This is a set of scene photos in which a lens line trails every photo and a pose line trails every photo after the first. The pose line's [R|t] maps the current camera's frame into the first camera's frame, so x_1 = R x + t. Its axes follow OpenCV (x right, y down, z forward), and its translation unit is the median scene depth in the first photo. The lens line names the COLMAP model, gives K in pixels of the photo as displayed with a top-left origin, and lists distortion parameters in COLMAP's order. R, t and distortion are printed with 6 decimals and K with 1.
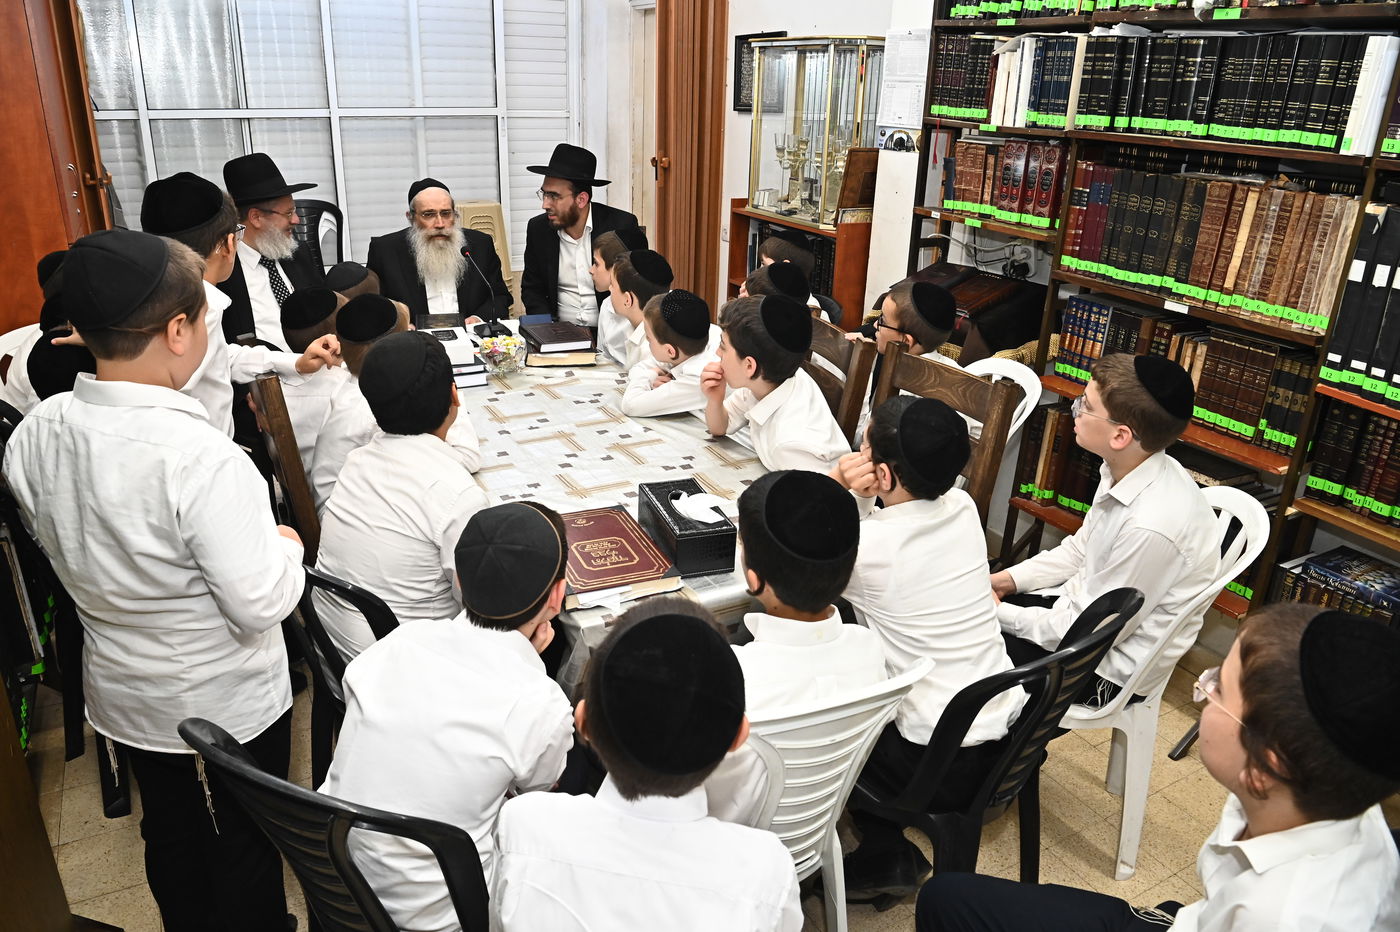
lens RADIAL K [[975.4, 0, 690.9], [0, 975.4, 475.5], [0, 0, 1]] dist [-0.071238, 0.004817]
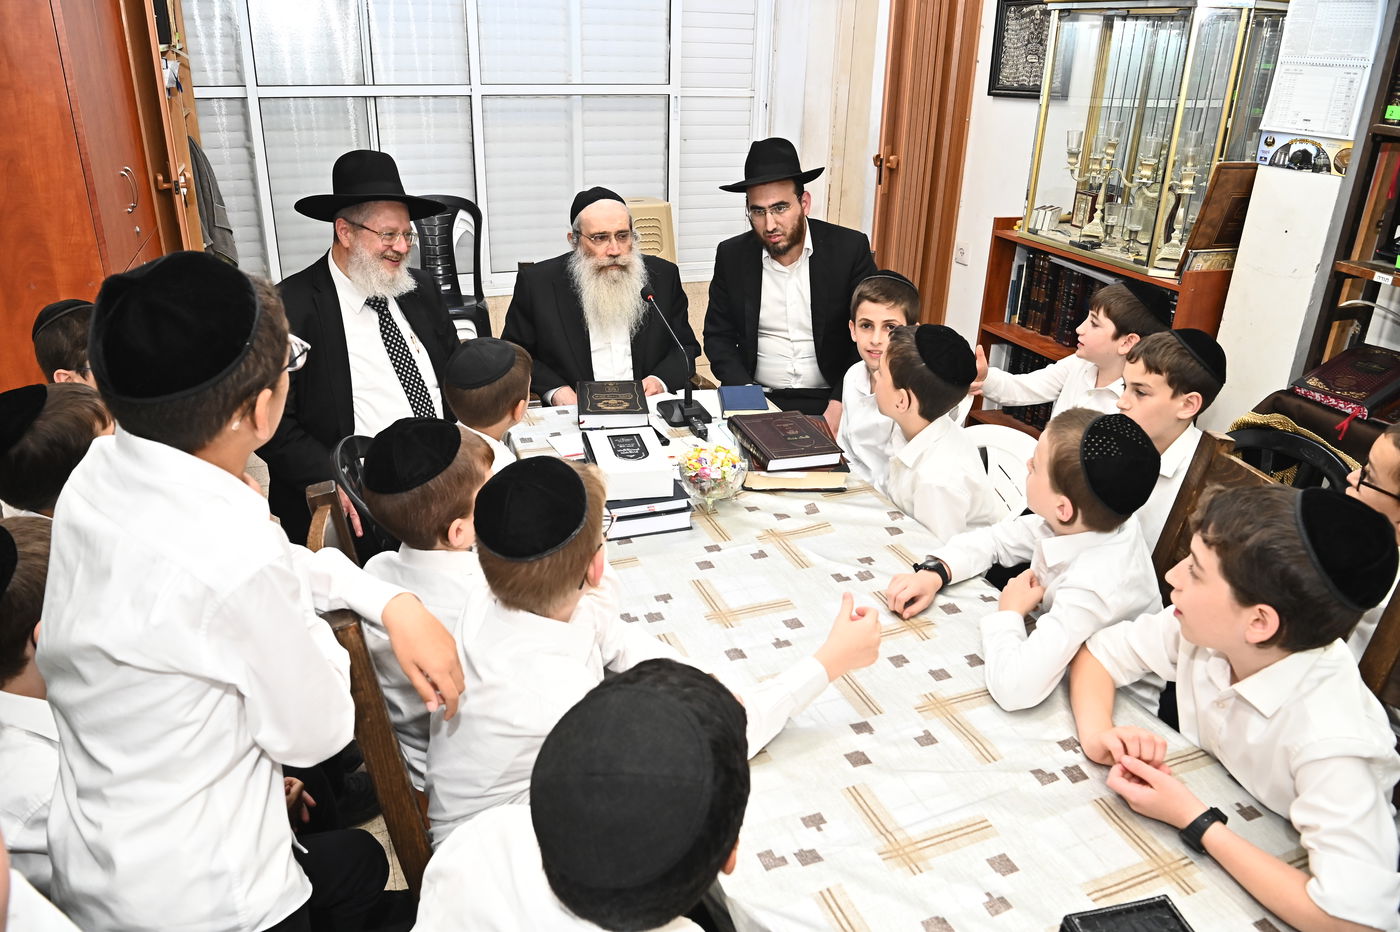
lens RADIAL K [[953.7, 0, 672.5], [0, 953.7, 466.3], [0, 0, 1]] dist [-0.066825, 0.006882]
pose [[0.989737, 0.052825, -0.132779, -0.108849], [-0.048920, 0.998274, 0.032503, -0.121756], [0.134267, -0.025674, 0.990613, 0.283972]]
